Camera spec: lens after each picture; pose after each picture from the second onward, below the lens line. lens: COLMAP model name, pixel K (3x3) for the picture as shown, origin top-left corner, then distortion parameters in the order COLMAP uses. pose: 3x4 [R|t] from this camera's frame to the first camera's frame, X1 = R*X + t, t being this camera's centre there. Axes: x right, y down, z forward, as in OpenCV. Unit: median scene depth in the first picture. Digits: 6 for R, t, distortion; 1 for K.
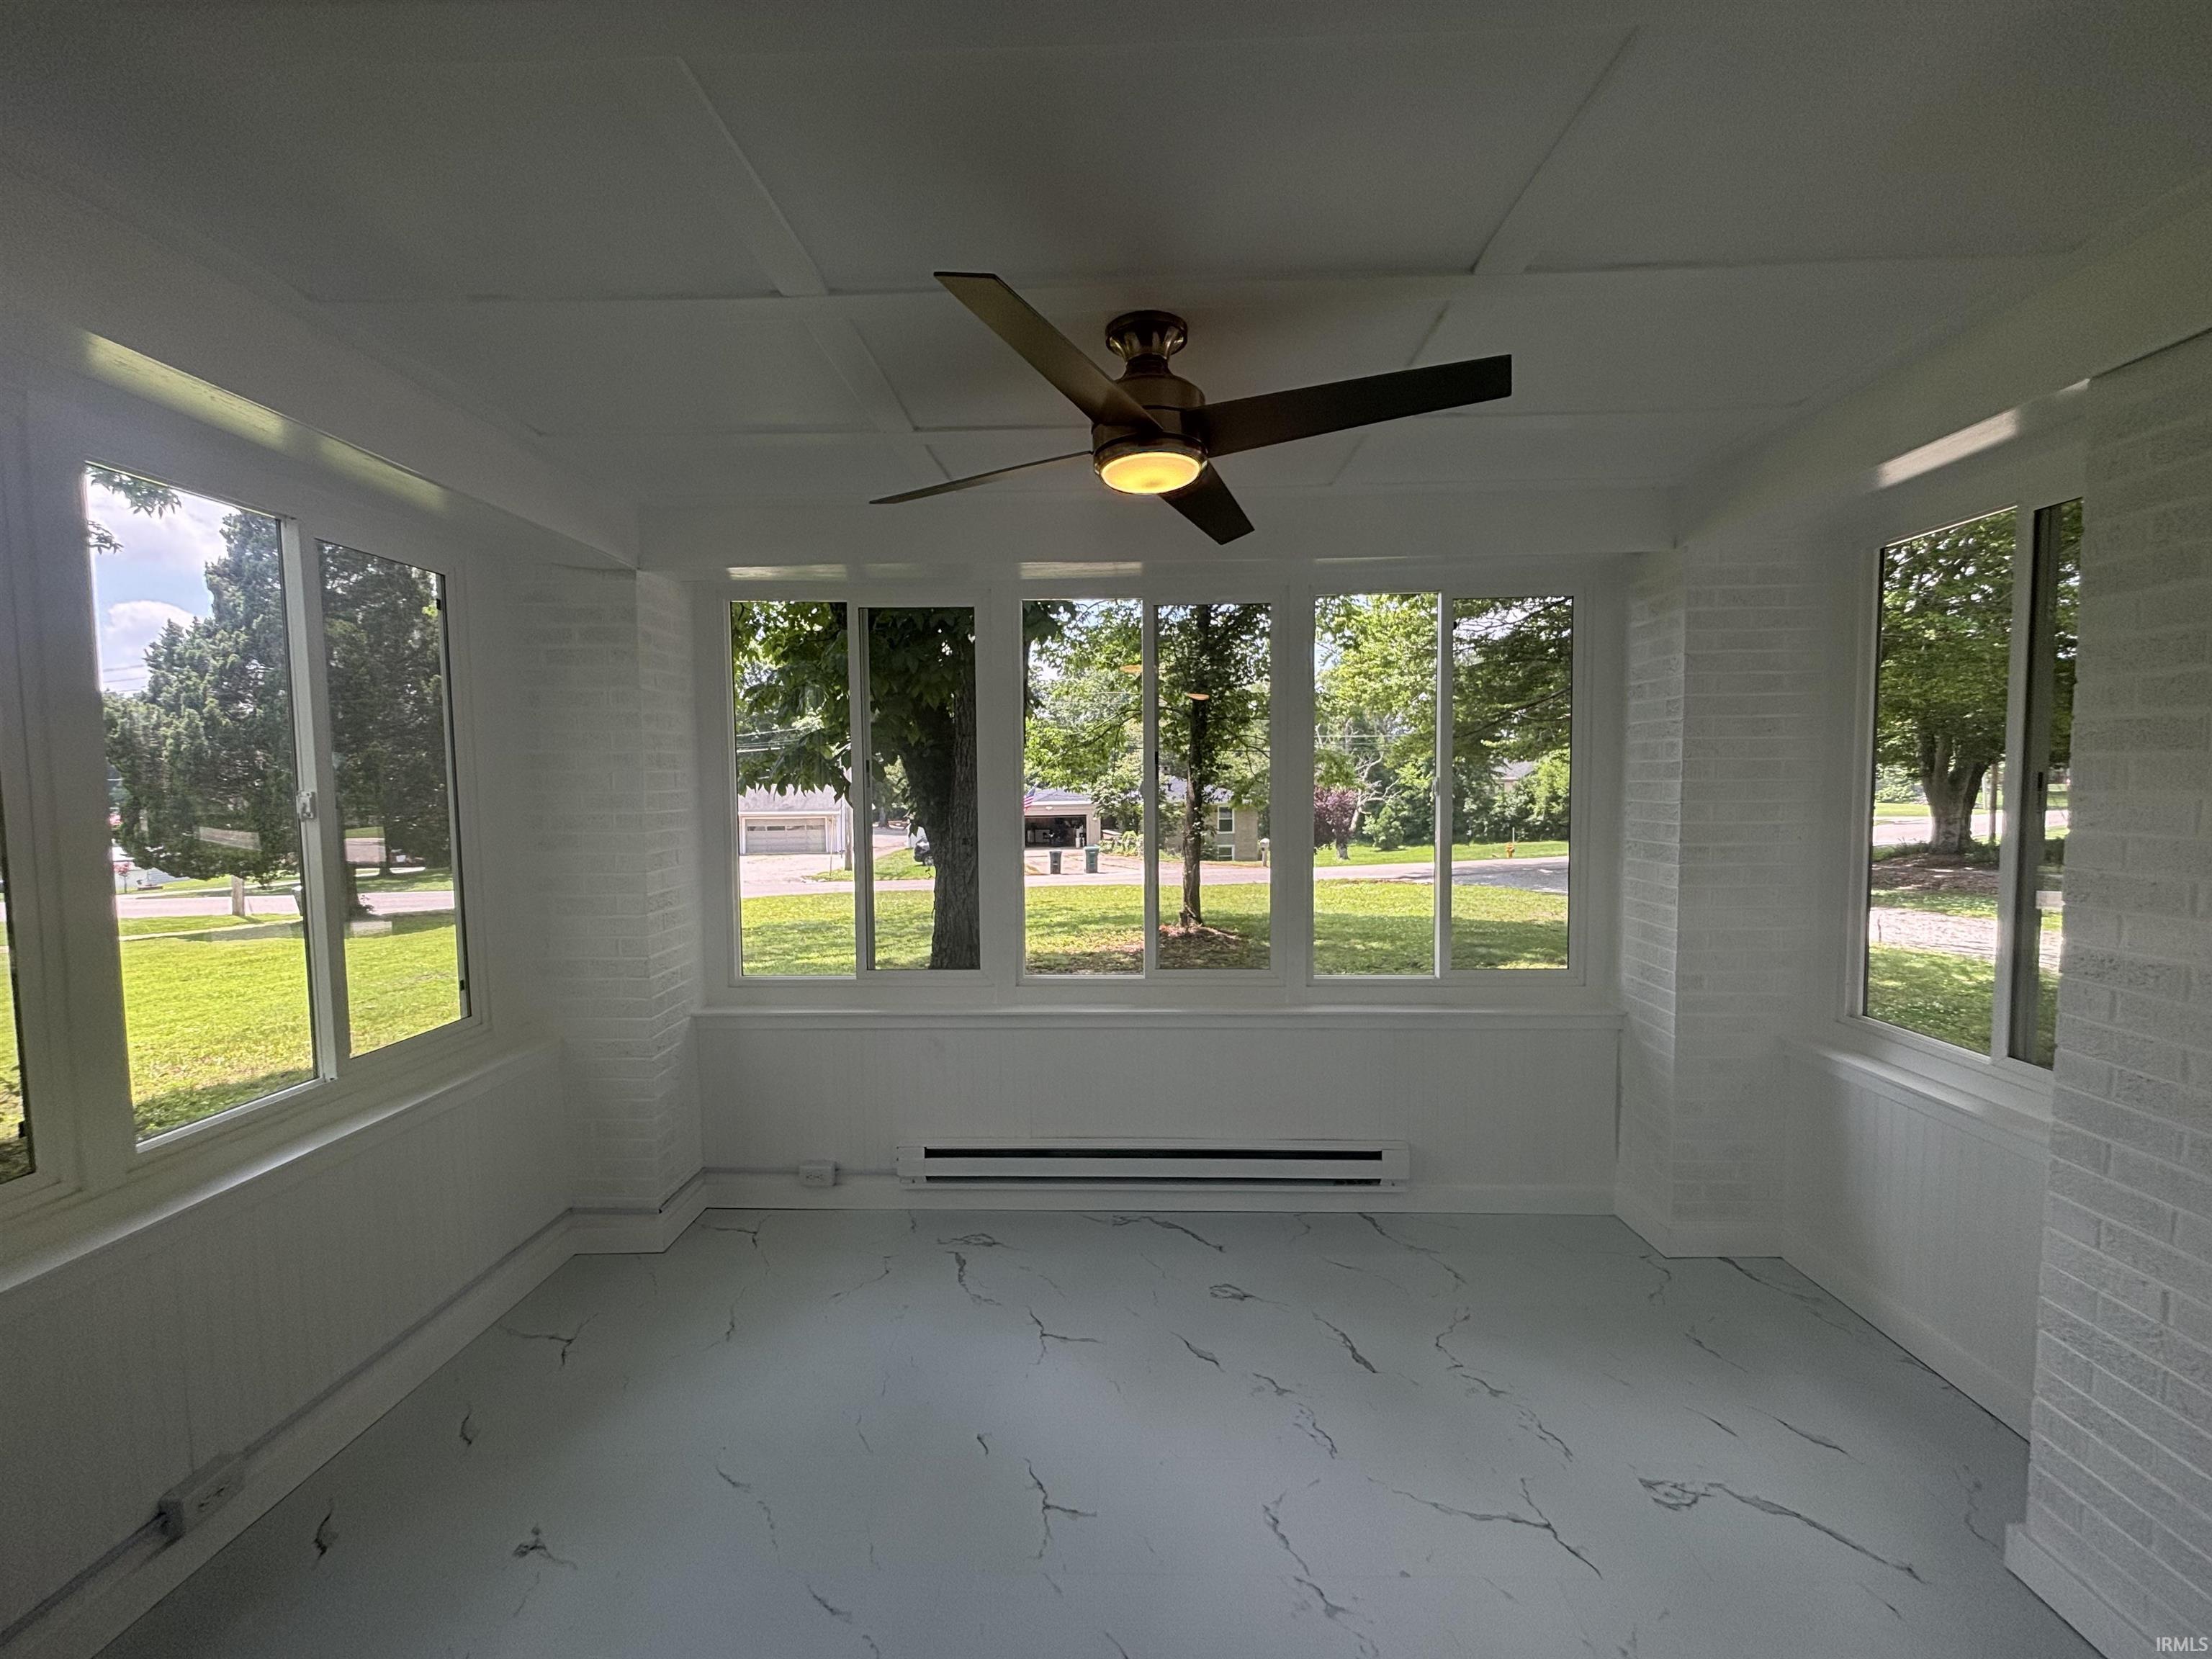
lens RADIAL K [[893.1, 0, 1100.6], [0, 893.1, 830.6], [0, 0, 1]] dist [0.000435, 0.000367]
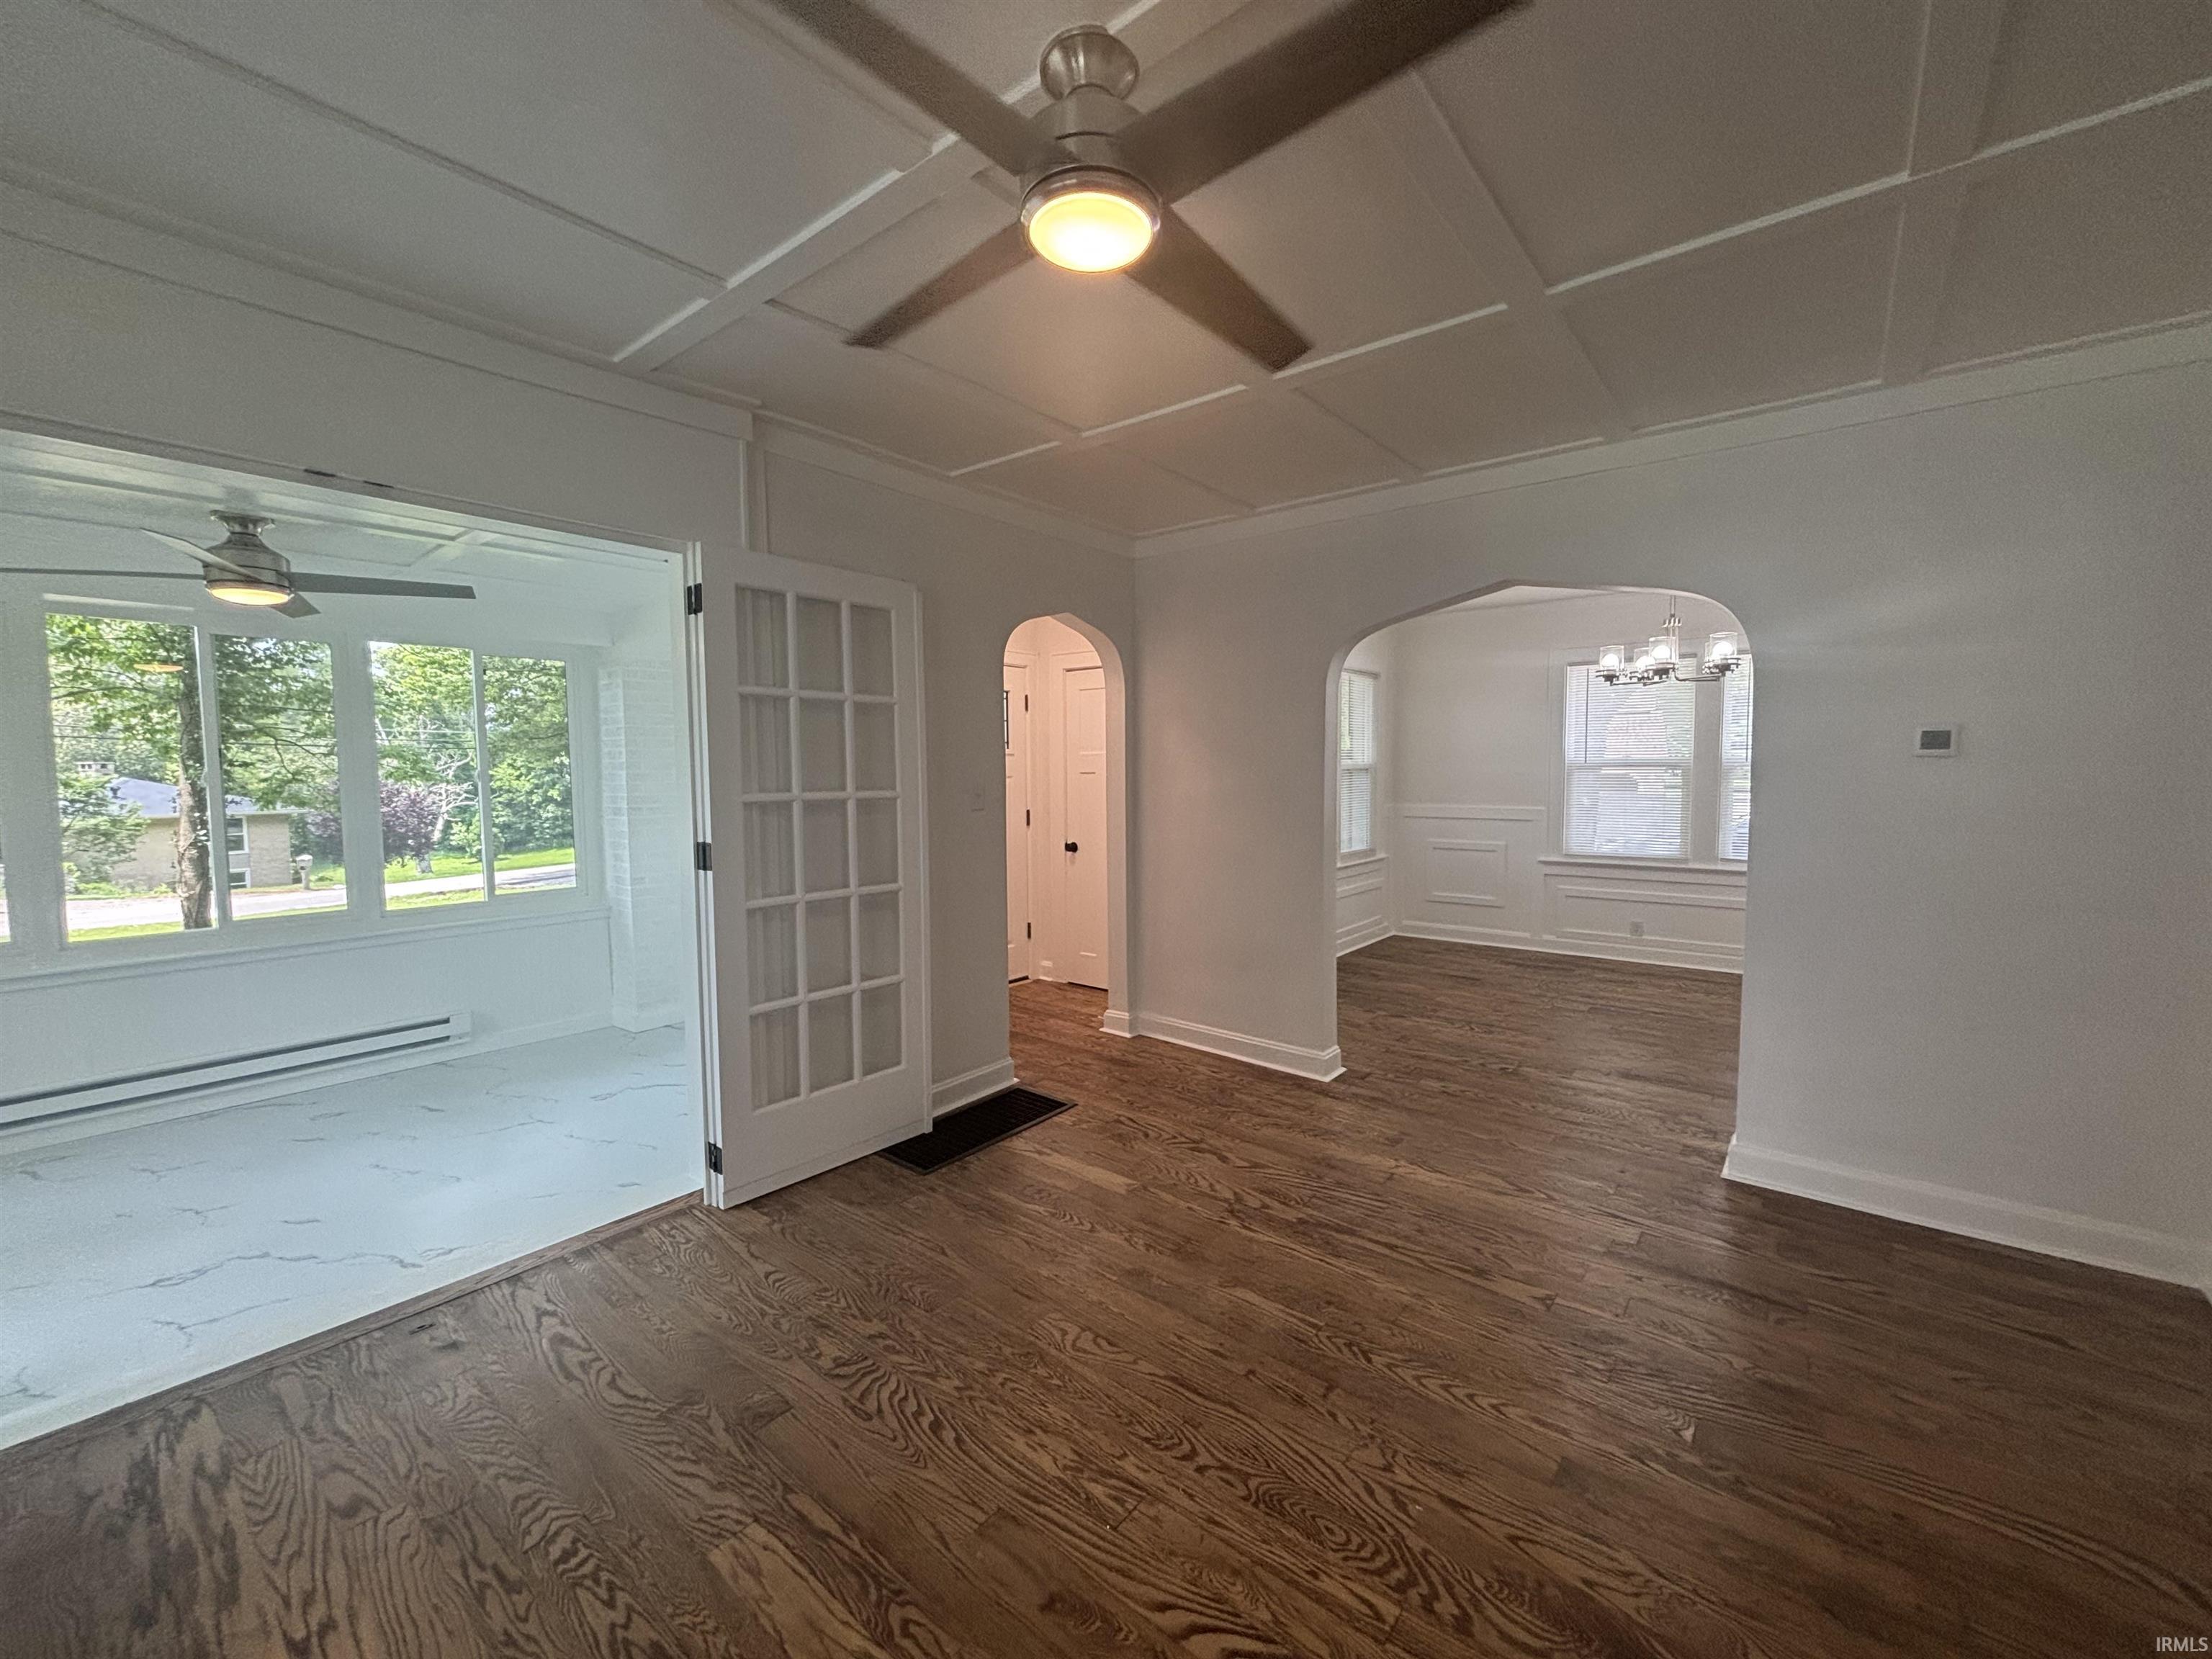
lens RADIAL K [[893.1, 0, 1100.7], [0, 893.1, 831.5], [0, 0, 1]] dist [0.000435, 0.000367]
pose [[0.610257, -0.047754, 0.790763, -0.207615], [0.048770, 0.998553, 0.022666, 0.070717], [-0.790701, 0.024733, 0.611703, -0.867819]]
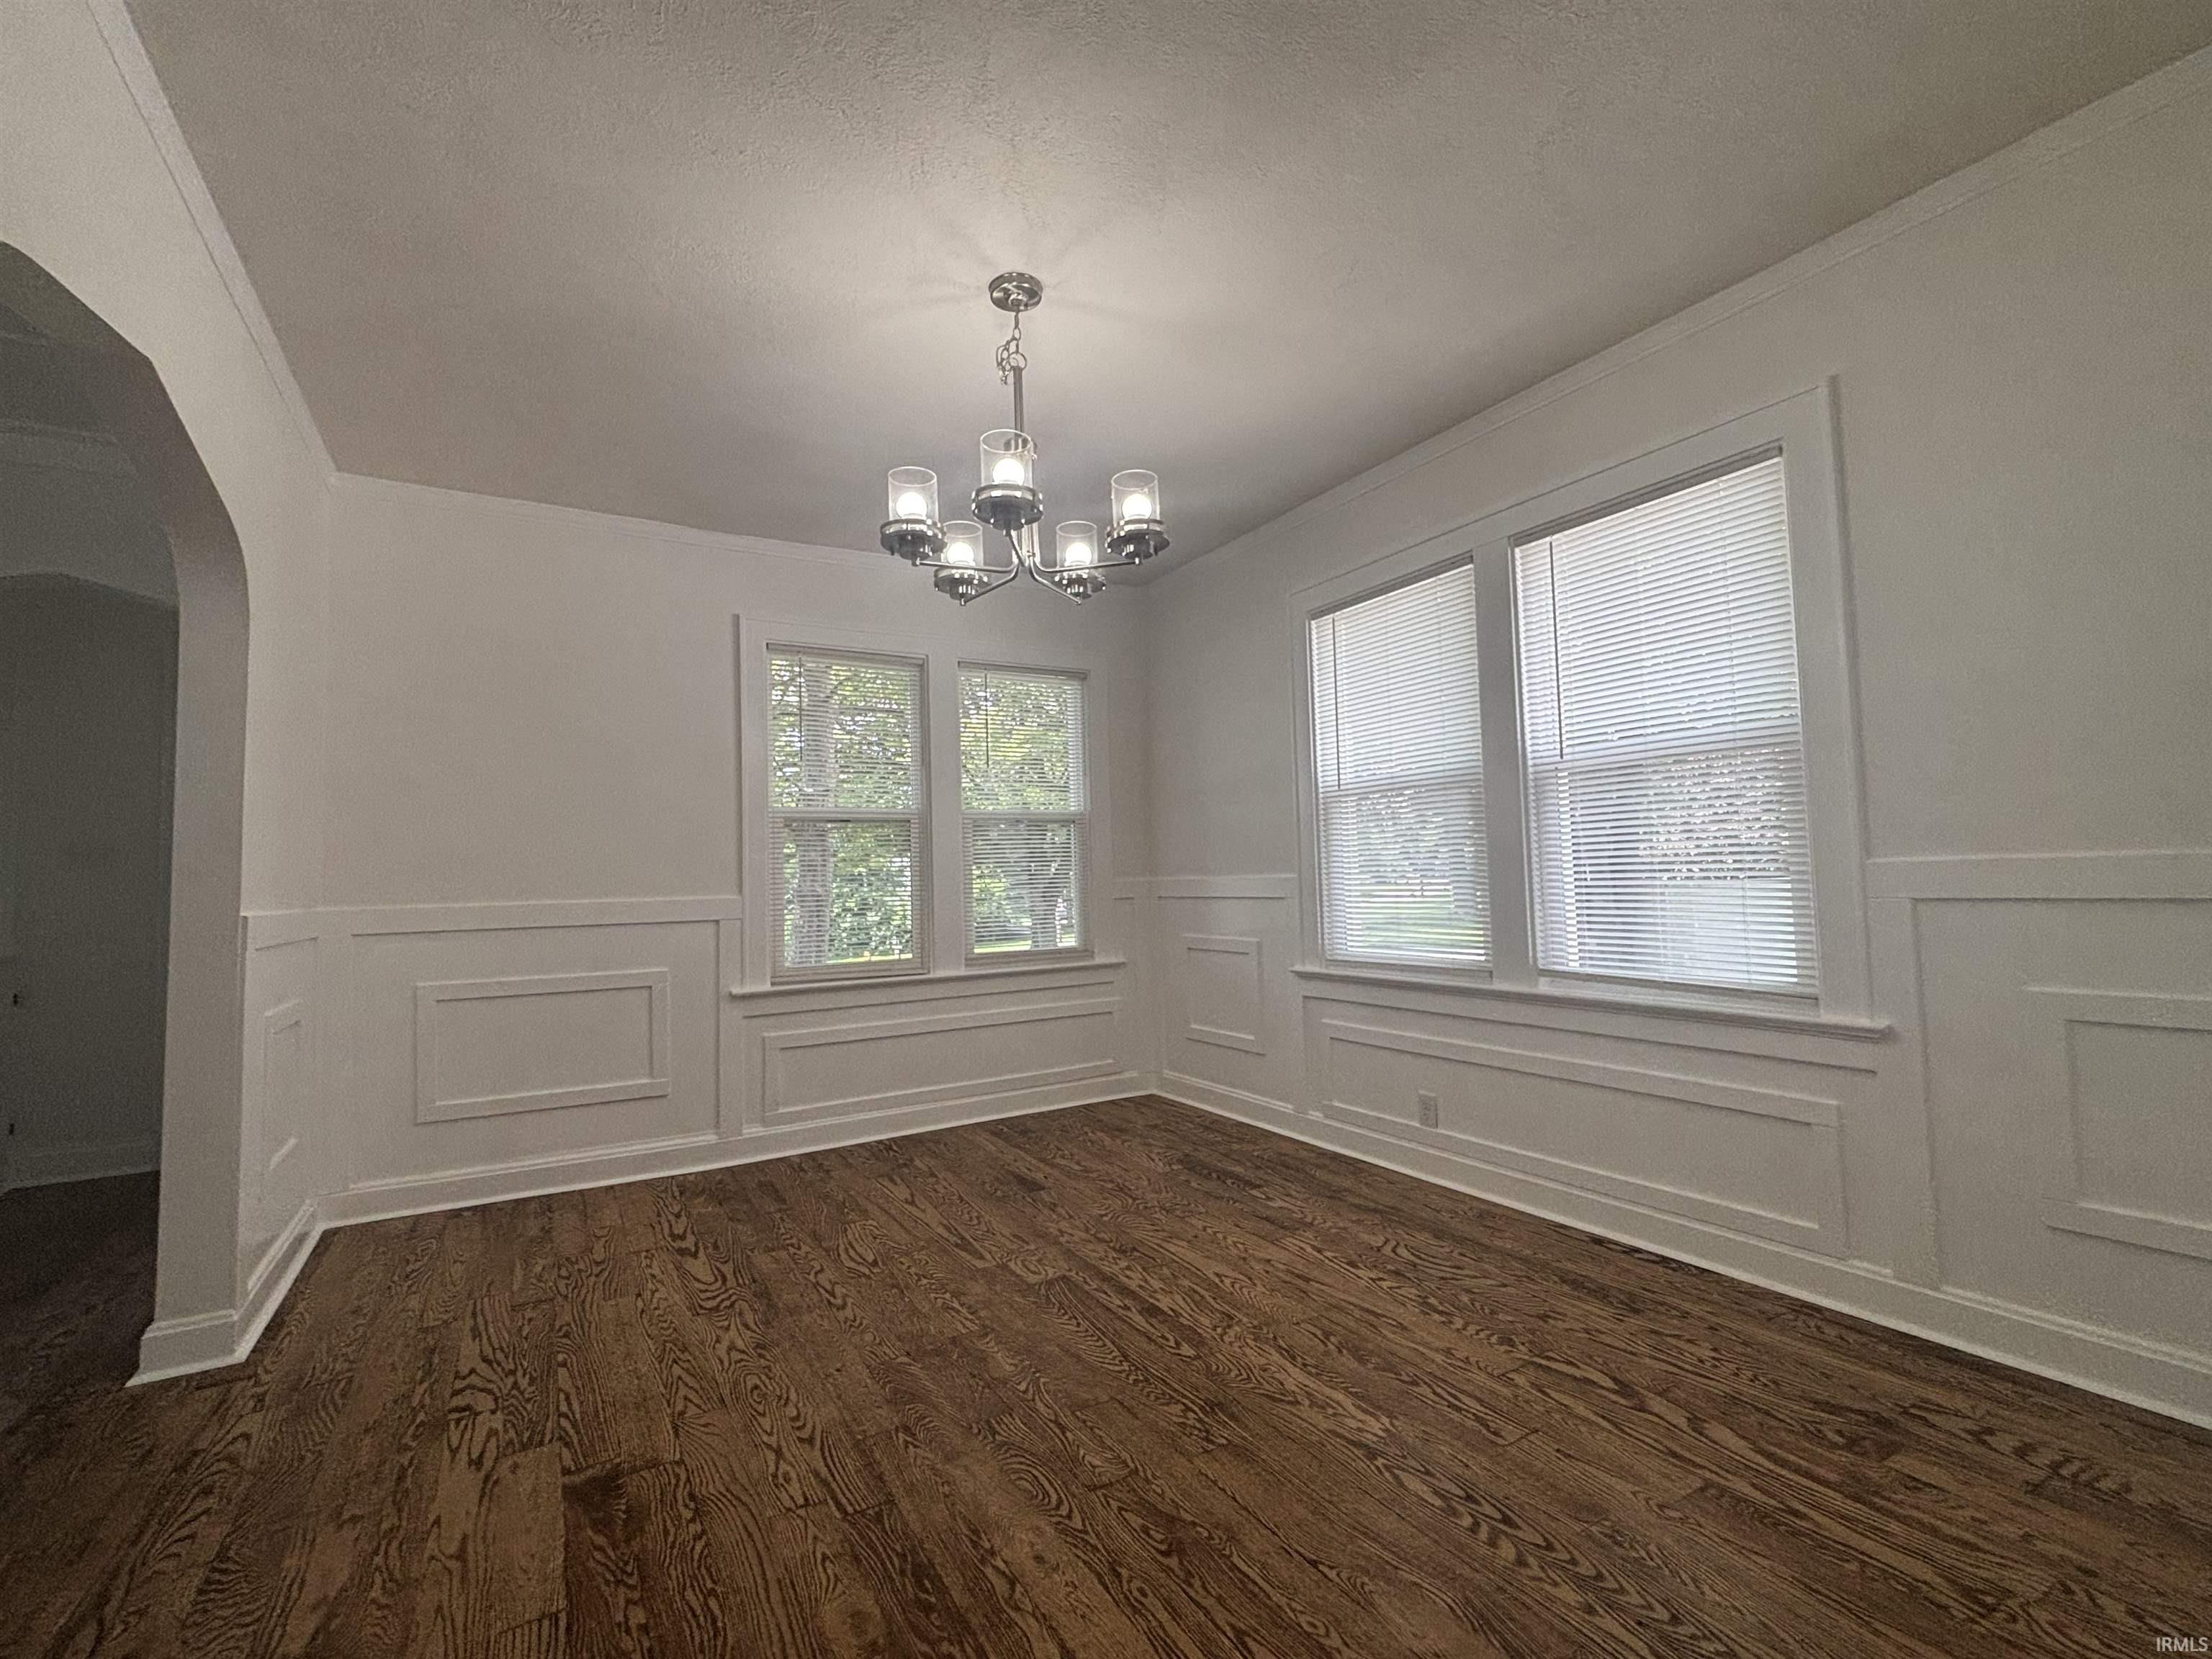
lens RADIAL K [[979.7, 0, 1101.8], [0, 979.7, 831.1], [0, 0, 1]] dist [0.001339, 0.000125]
pose [[0.847883, 0.019533, 0.529823, -0.093691], [0.046036, 0.992834, -0.110274, 0.079998], [-0.528181, 0.117891, 0.840908, -0.907411]]
